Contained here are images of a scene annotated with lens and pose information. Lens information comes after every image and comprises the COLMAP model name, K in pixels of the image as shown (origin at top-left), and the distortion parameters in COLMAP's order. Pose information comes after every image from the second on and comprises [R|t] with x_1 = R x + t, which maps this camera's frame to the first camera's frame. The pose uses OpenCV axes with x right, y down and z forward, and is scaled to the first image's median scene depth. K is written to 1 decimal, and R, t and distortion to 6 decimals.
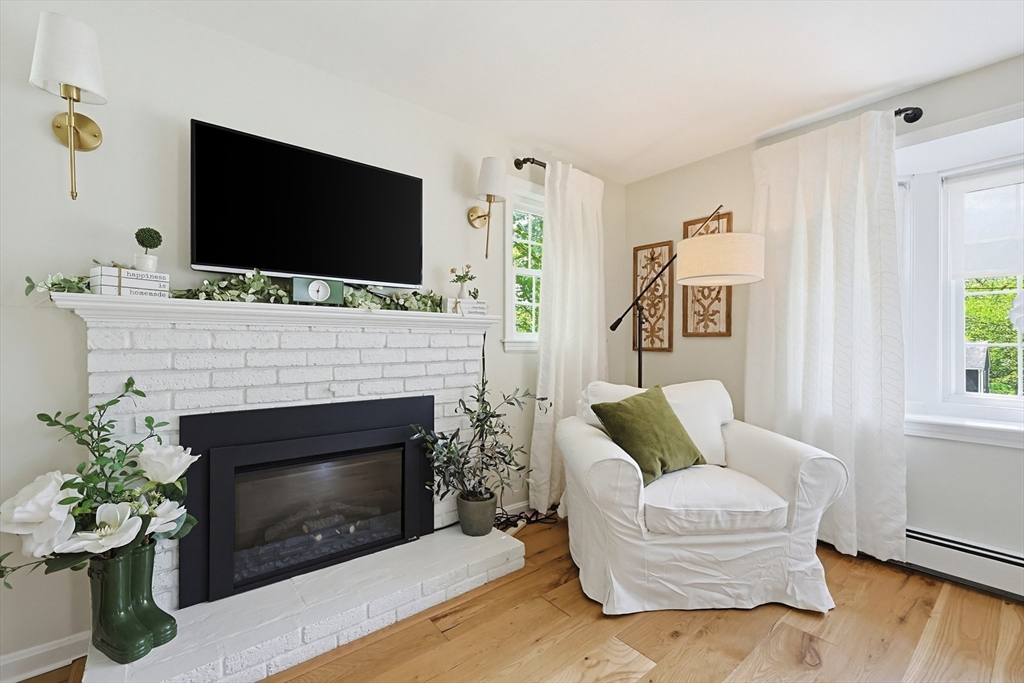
lens RADIAL K [[440.2, 0, 510.0], [0, 440.2, 341.1], [0, 0, 1]] dist [-0.002136, 0.000901]
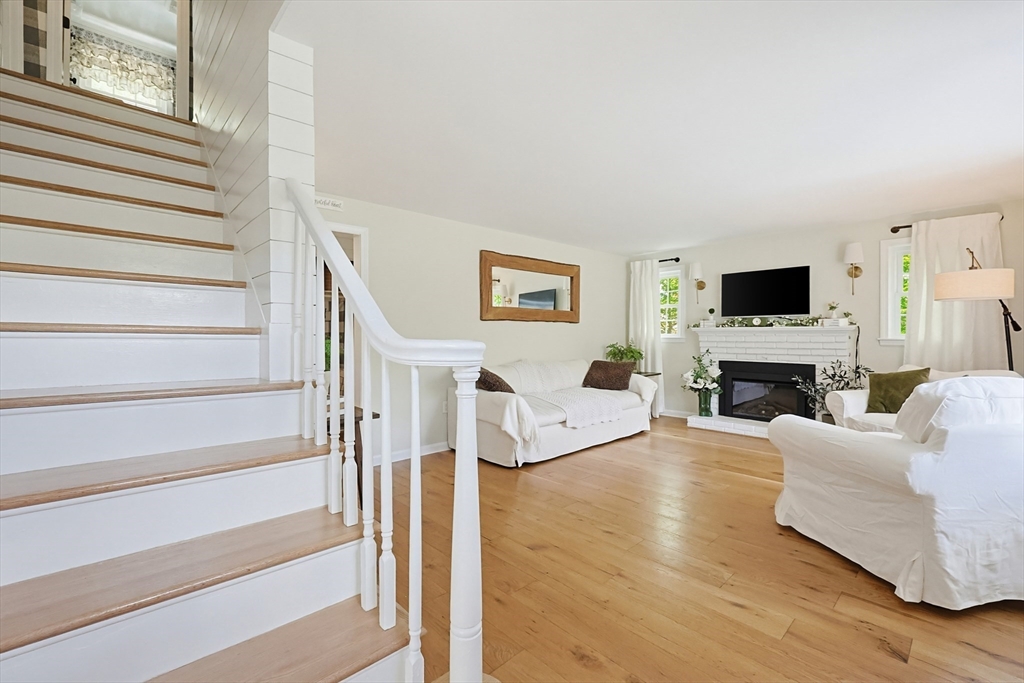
lens RADIAL K [[440.2, 0, 515.4], [0, 440.2, 340.5], [0, 0, 1]] dist [-0.002136, 0.000901]
pose [[0.074839, 0.011546, -0.997129, 1.992419], [0.004769, 0.999917, 0.011937, -0.028651], [0.997184, -0.005649, 0.074777, -0.669229]]
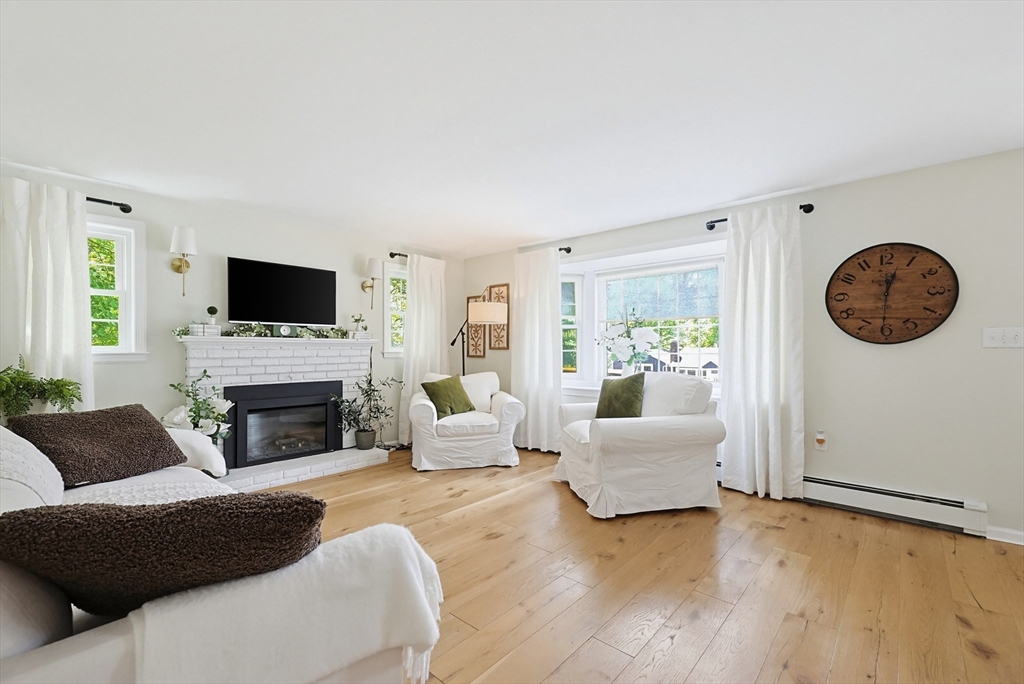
lens RADIAL K [[440.2, 0, 509.7], [0, 440.2, 350.6], [0, 0, 1]] dist [-0.002136, 0.000901]
pose [[0.987564, -0.001870, 0.157204, 0.277321], [0.000583, 0.999966, 0.008233, -0.028154], [-0.157214, -0.008039, 0.987532, -1.148267]]
